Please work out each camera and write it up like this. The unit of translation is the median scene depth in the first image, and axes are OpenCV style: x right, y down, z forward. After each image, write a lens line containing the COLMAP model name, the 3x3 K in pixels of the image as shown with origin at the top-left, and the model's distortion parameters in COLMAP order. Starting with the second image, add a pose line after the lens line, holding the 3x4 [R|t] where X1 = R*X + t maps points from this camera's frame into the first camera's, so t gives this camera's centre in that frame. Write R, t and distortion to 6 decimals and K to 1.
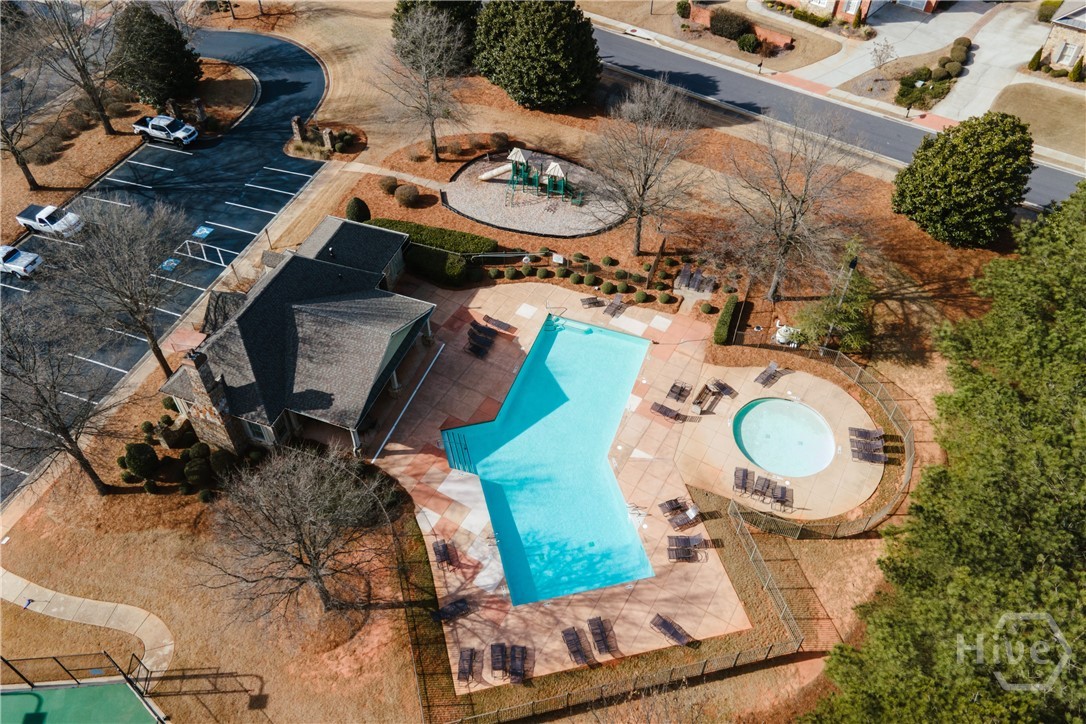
lens RADIAL K [[785.5, 0, 543.0], [0, 785.5, 362.0], [0, 0, 1]] dist [0.040379, 0.003777]
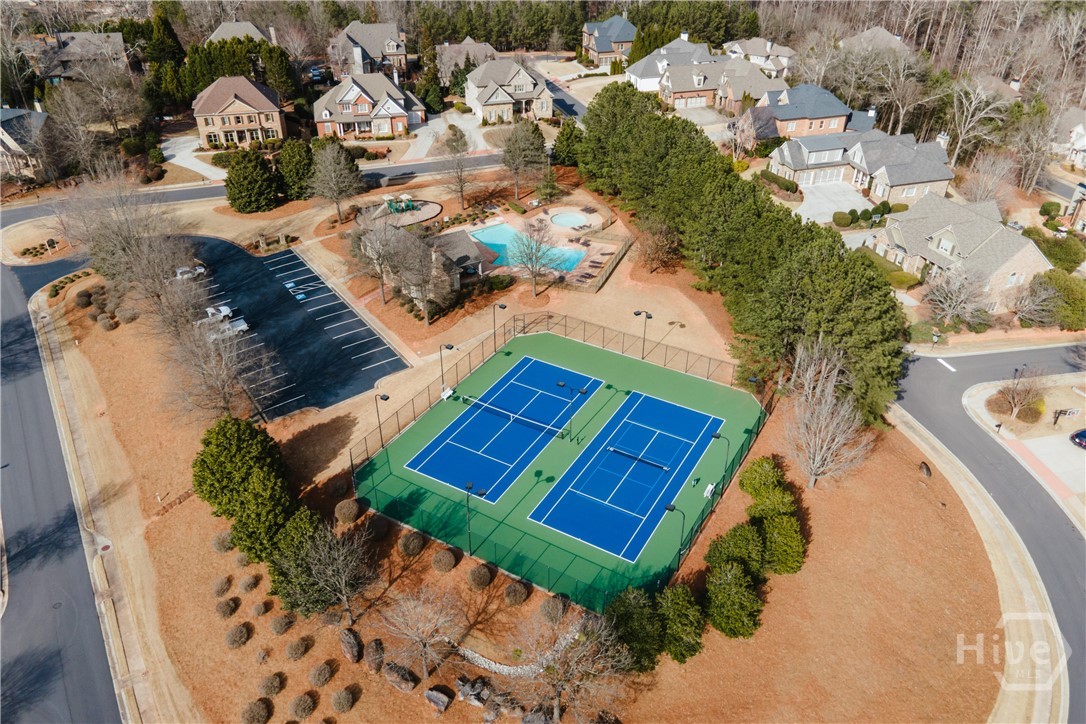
lens RADIAL K [[785.5, 0, 543.0], [0, 785.5, 362.0], [0, 0, 1]] dist [0.040379, 0.003777]
pose [[0.563830, -0.445581, 0.695380, -1.481699], [0.608445, 0.793453, 0.015082, 0.310109], [-0.558472, 0.414597, 0.718484, -0.568274]]
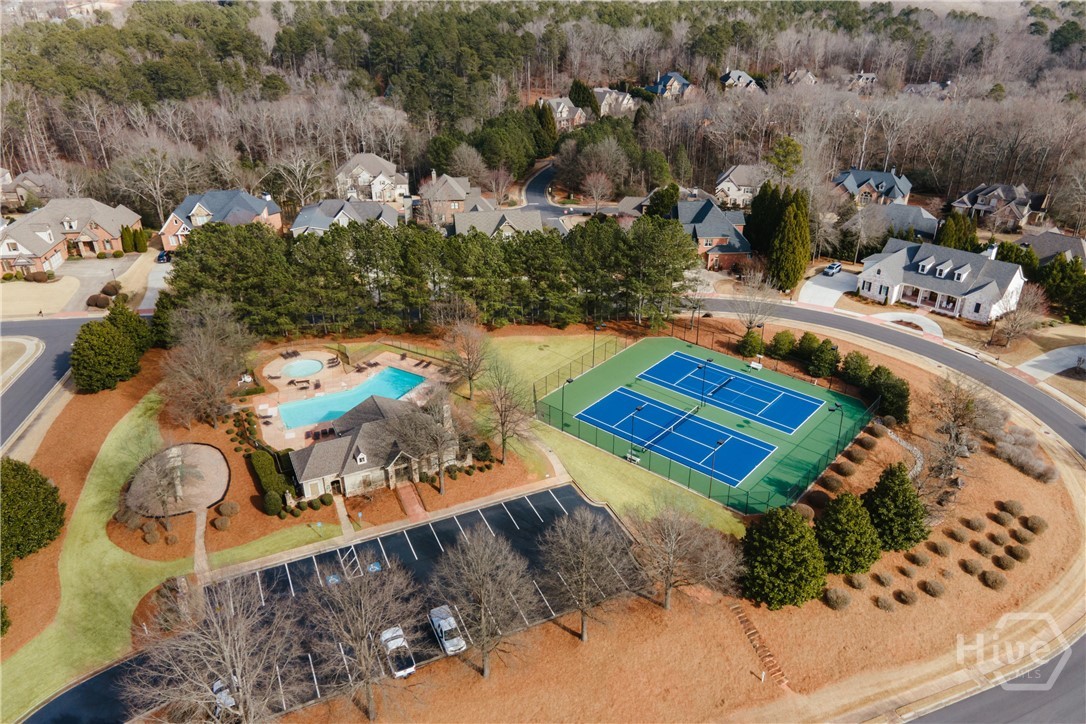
lens RADIAL K [[785.5, 0, 543.0], [0, 785.5, 362.0], [0, 0, 1]] dist [0.040379, 0.003777]
pose [[-0.703520, -0.312383, 0.638339, -1.396001], [0.540195, 0.348593, 0.765945, -1.090041], [-0.461789, 0.883685, -0.076494, 0.650896]]
